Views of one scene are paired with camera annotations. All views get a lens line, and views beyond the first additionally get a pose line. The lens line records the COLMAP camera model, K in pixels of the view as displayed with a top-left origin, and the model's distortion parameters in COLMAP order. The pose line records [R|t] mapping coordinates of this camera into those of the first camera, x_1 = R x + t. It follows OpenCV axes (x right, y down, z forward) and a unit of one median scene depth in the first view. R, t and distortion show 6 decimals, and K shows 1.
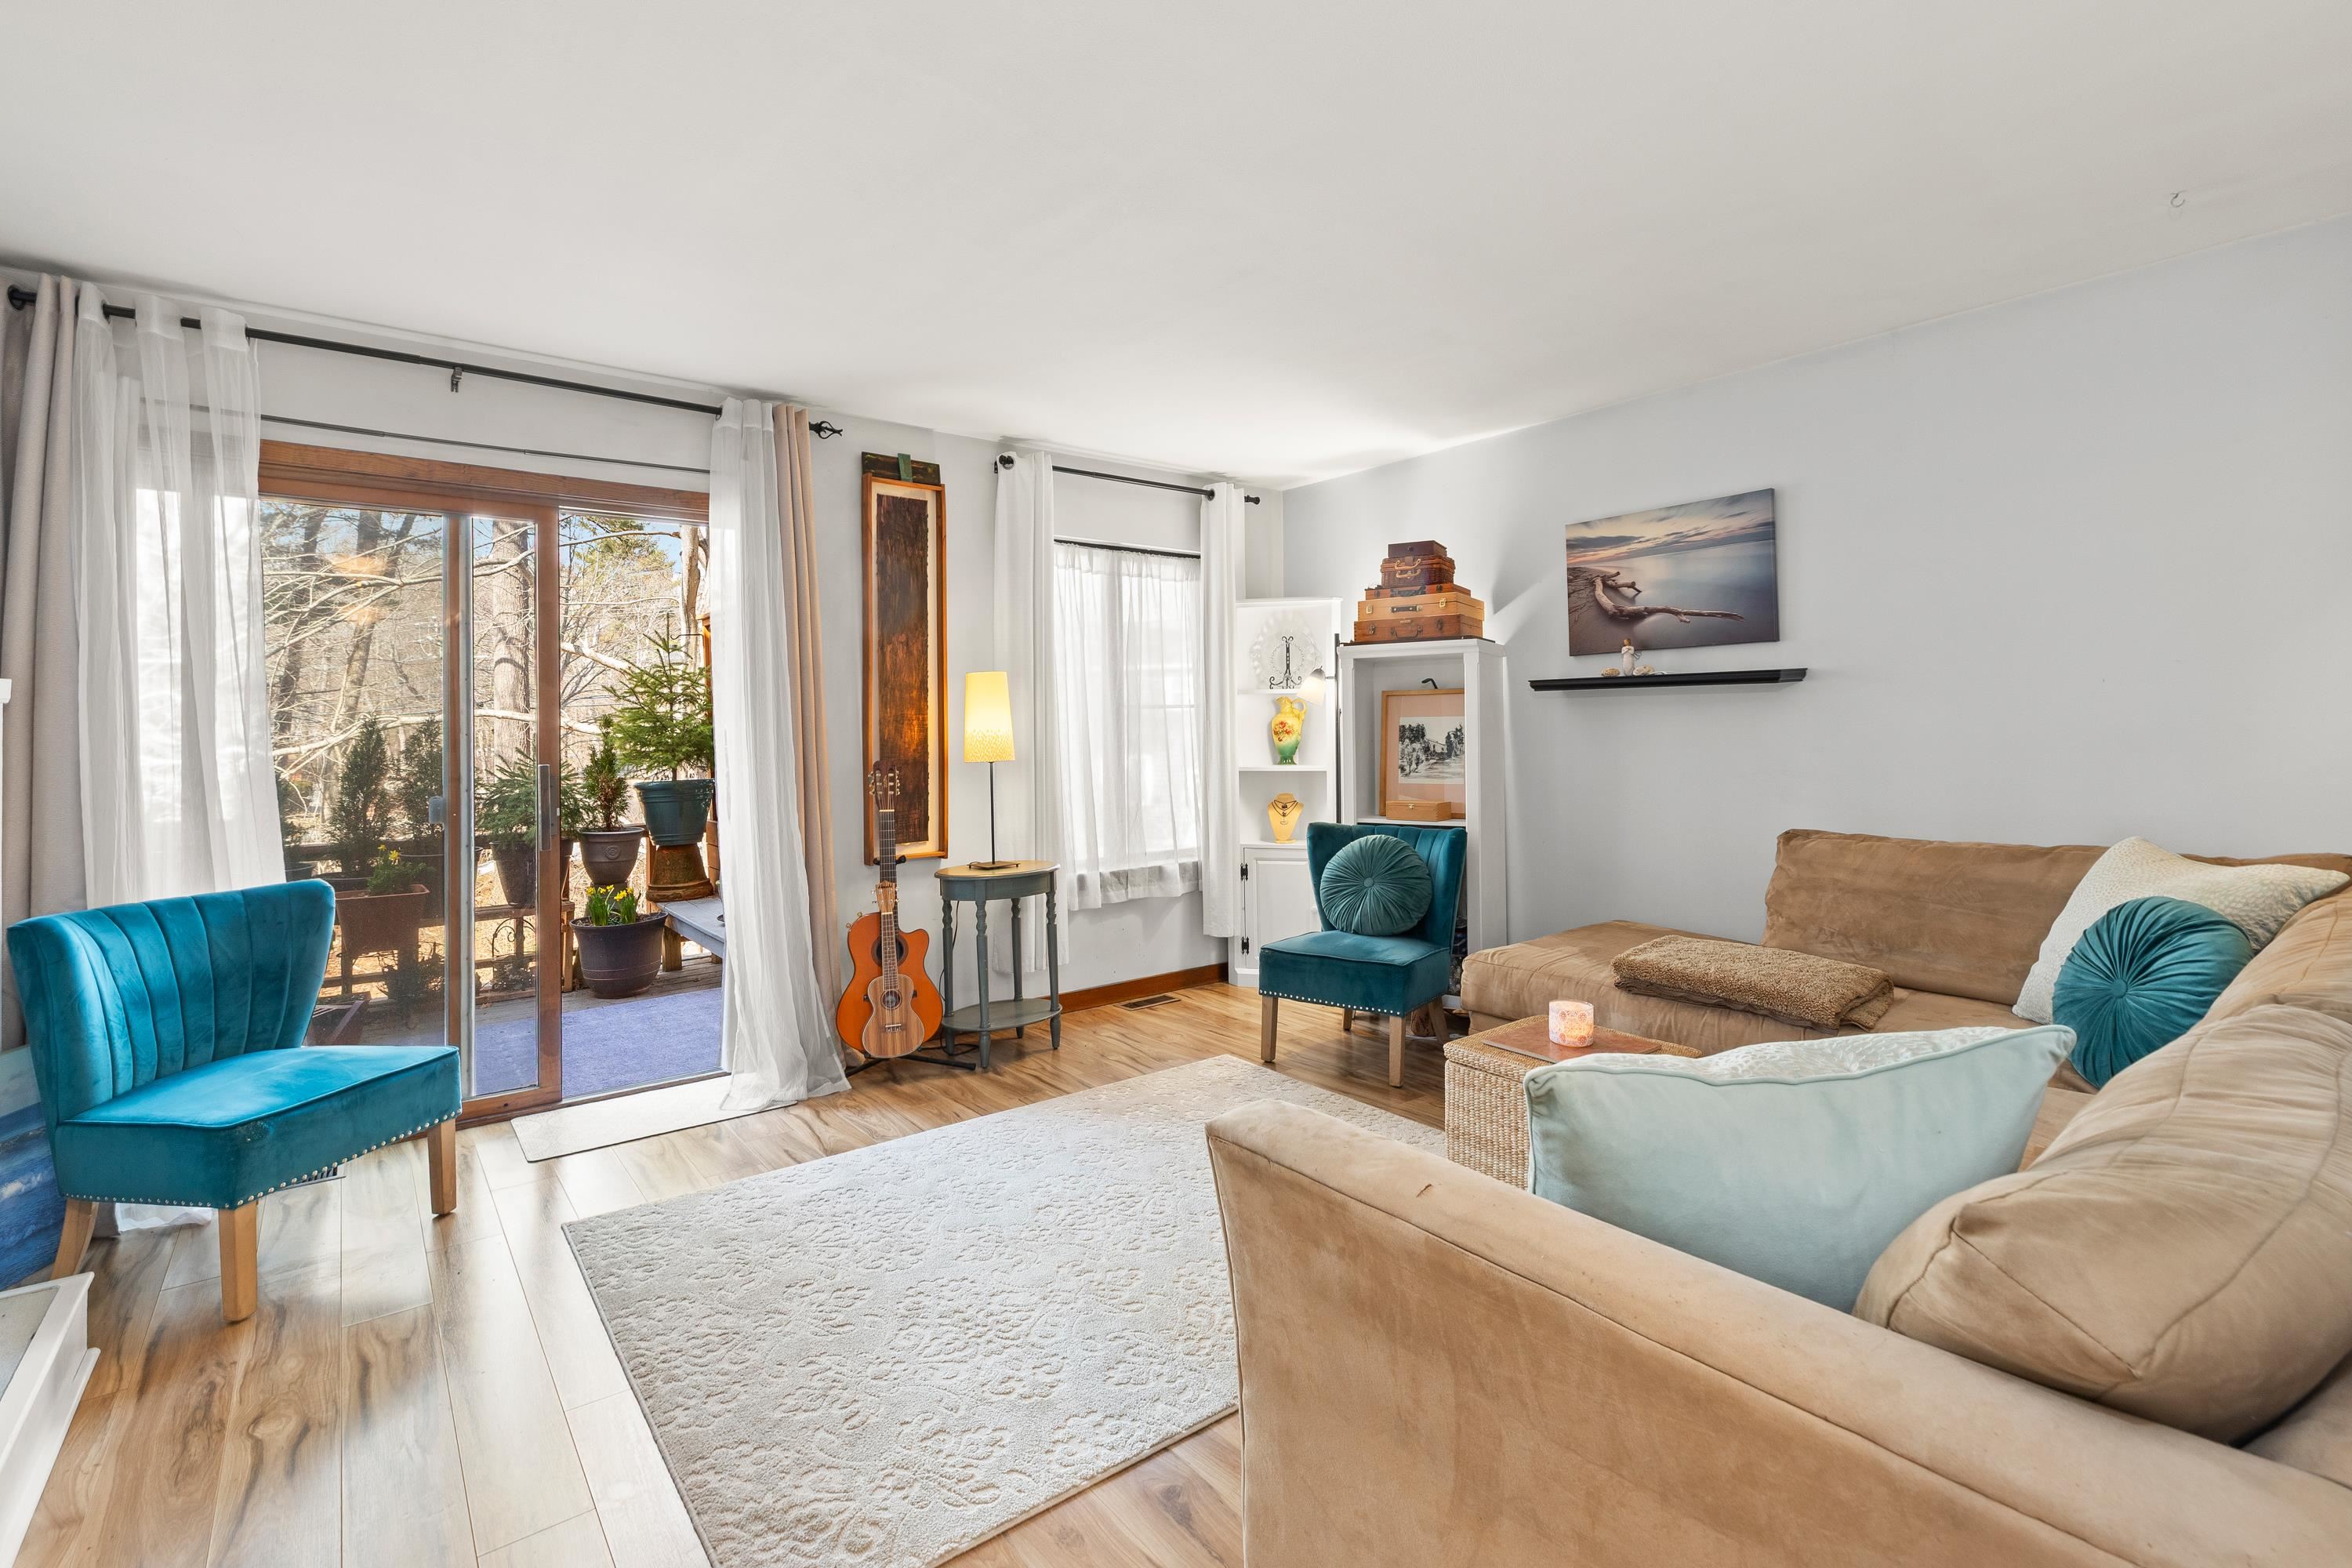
lens RADIAL K [[1067.4, 0, 1153.5], [0, 1067.4, 710.1], [0, 0, 1]] dist [0.005631, -0.001018]
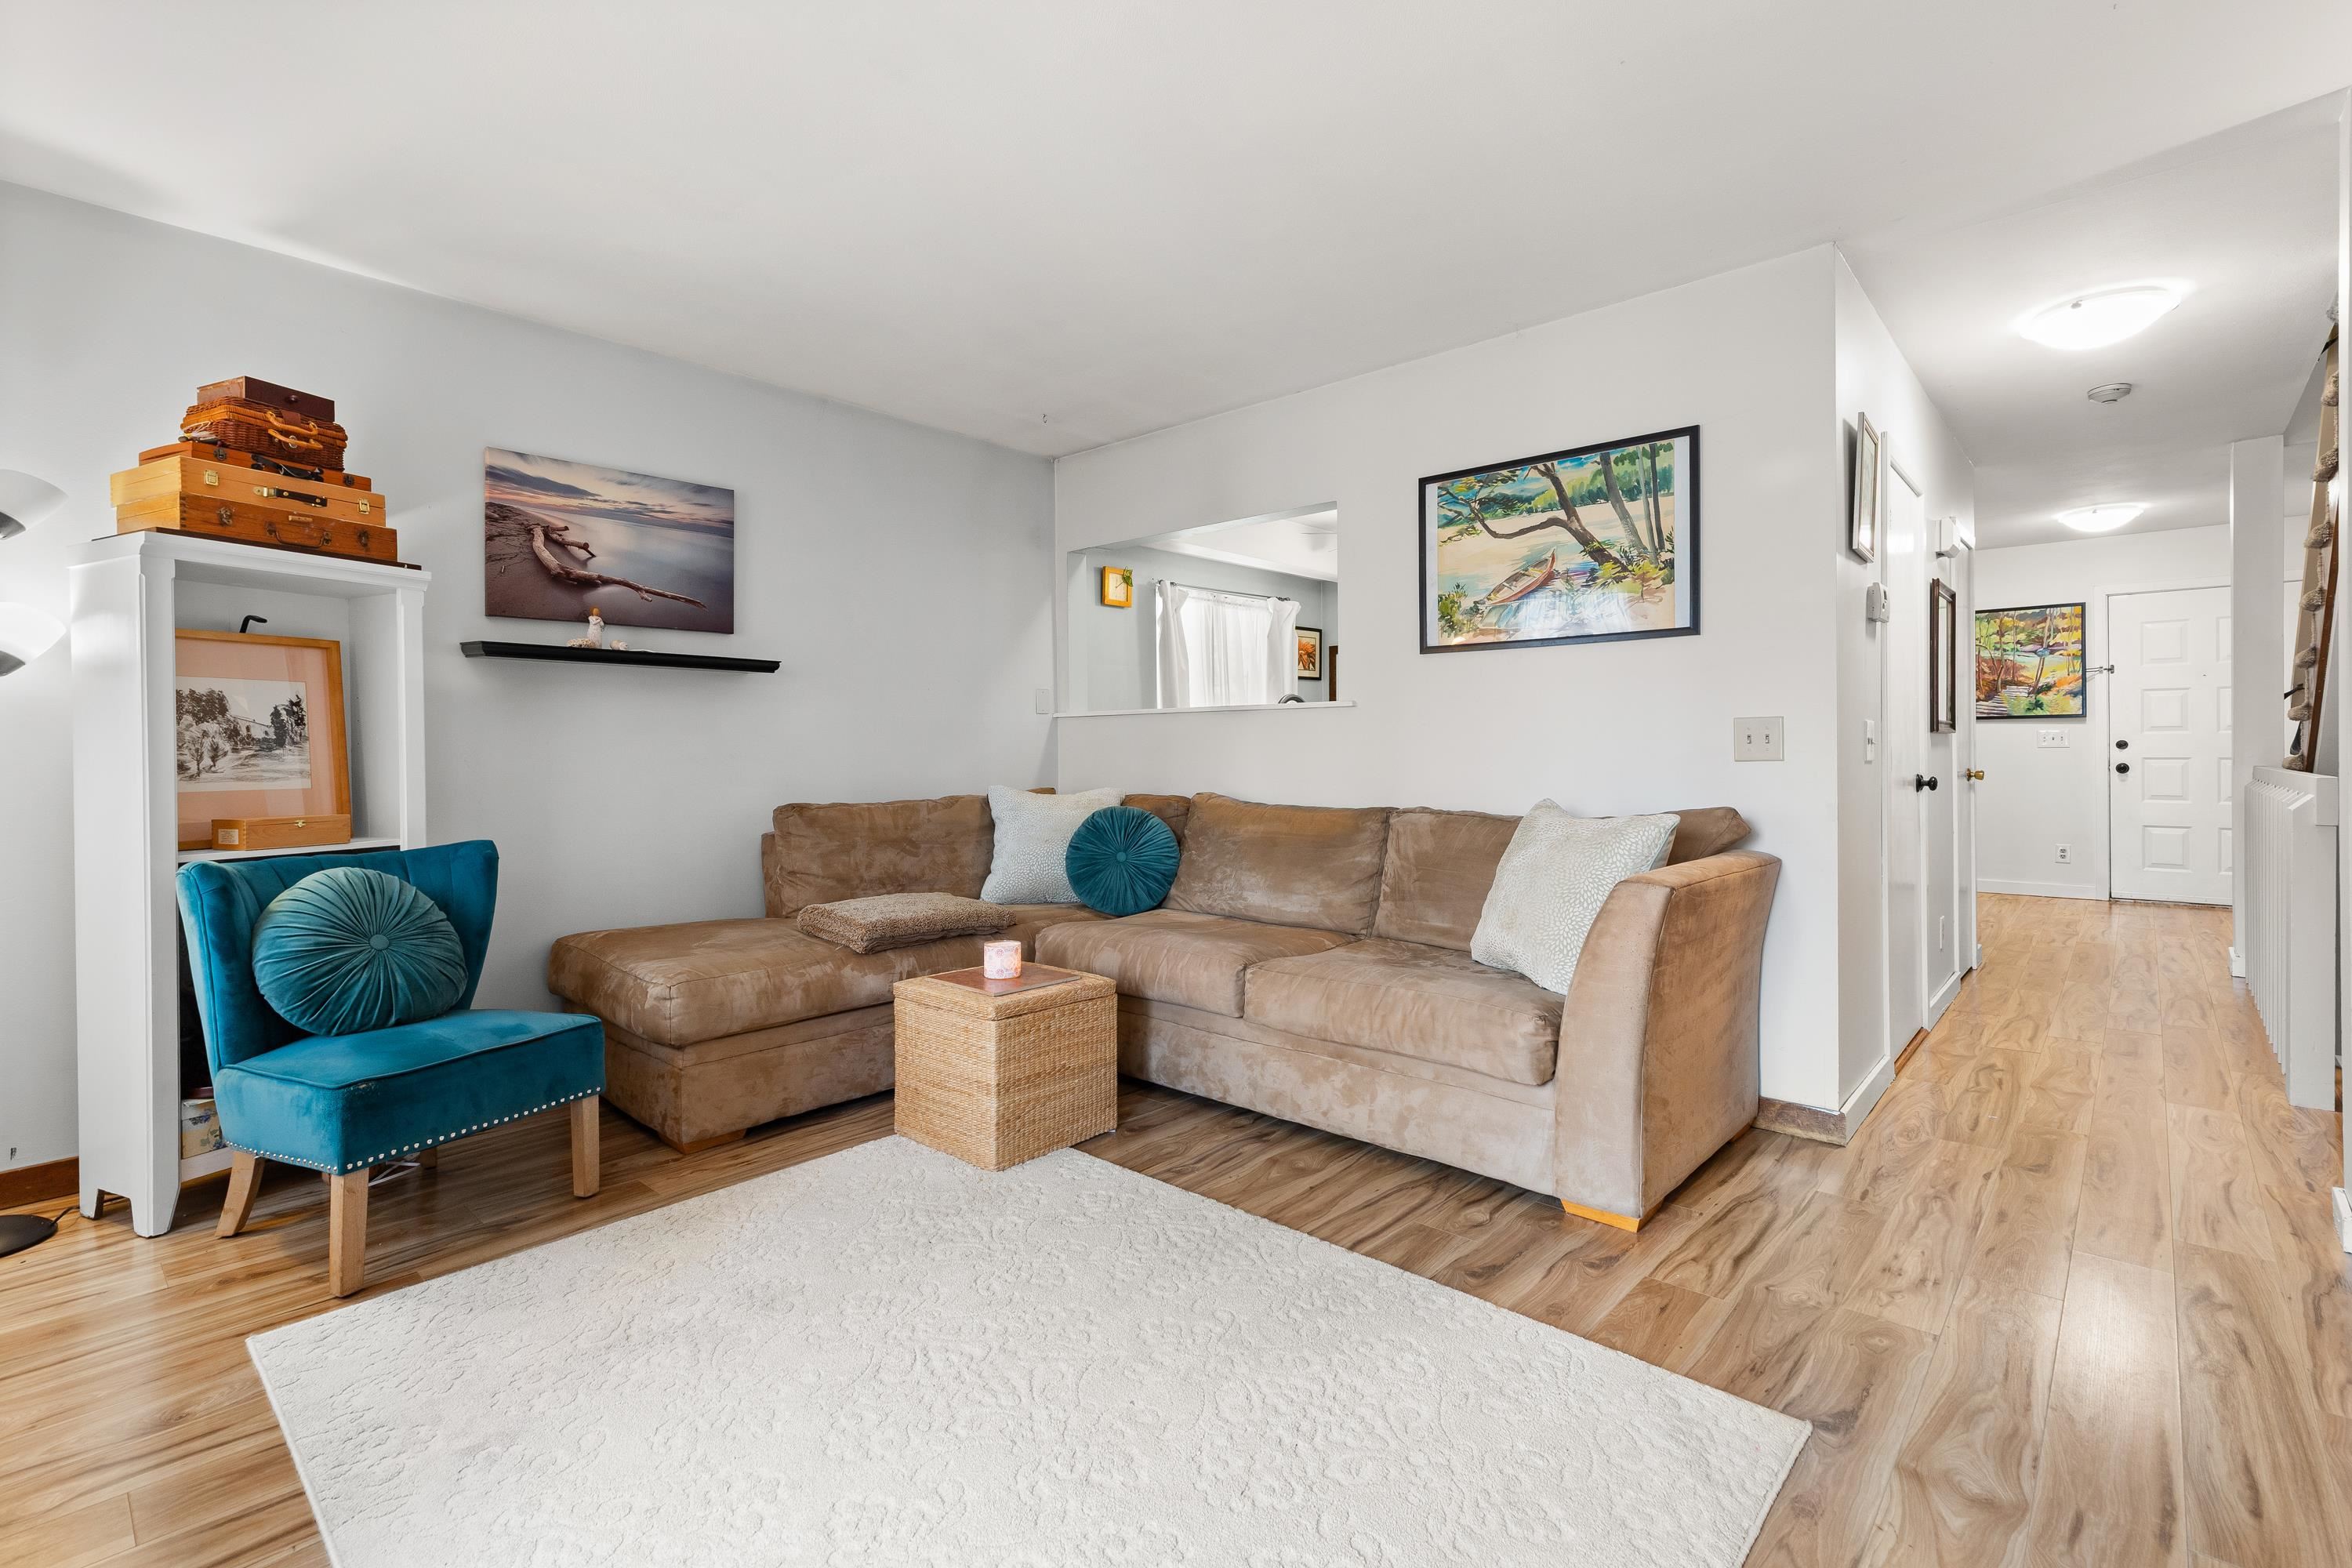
lens RADIAL K [[1067.4, 0, 1186.2], [0, 1067.4, 759.8], [0, 0, 1]] dist [0.005631, -0.001018]
pose [[-0.189061, 0.005491, 0.981950, -0.483378], [-0.007965, 0.999943, -0.007125, 0.057540], [-0.981933, -0.009168, -0.189006, 0.657154]]
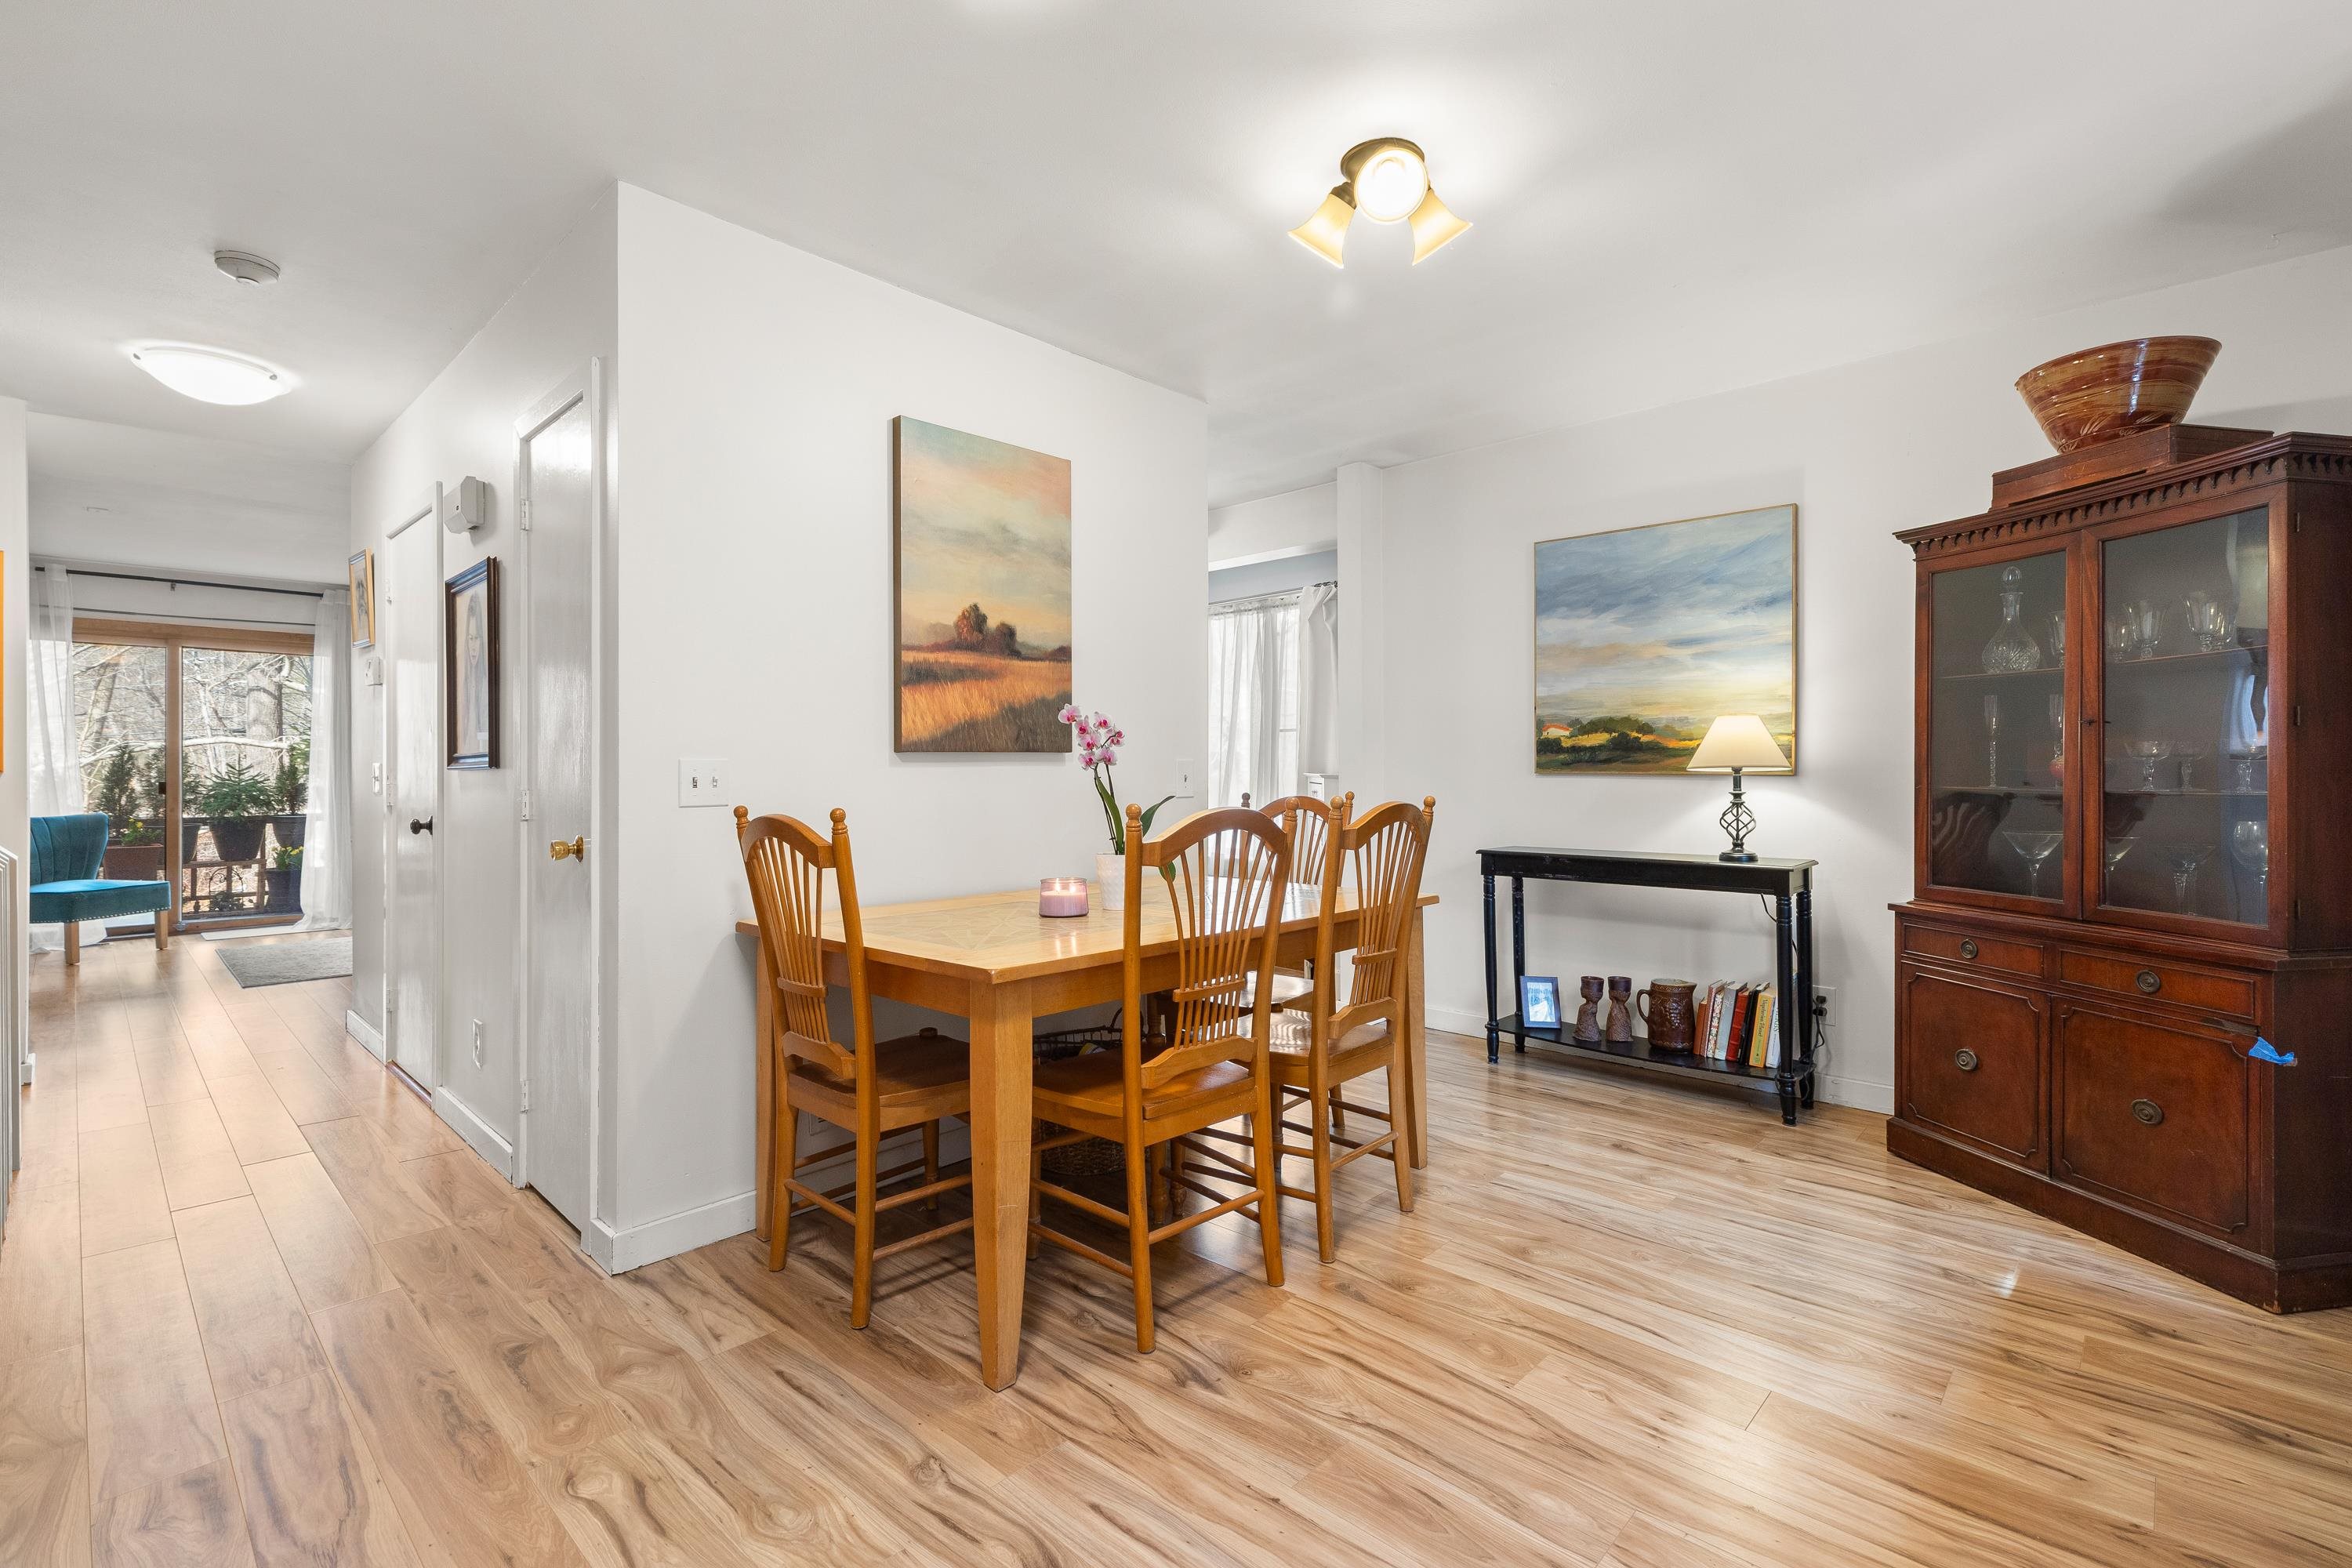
lens RADIAL K [[1067.4, 0, 1182.7], [0, 1067.4, 761.3], [0, 0, 1]] dist [0.005631, -0.001018]
pose [[0.988035, 0.011695, 0.153783, 0.795374], [-0.013435, 0.999857, 0.010282, -0.003767], [-0.153640, -0.012225, 0.988051, -1.121195]]
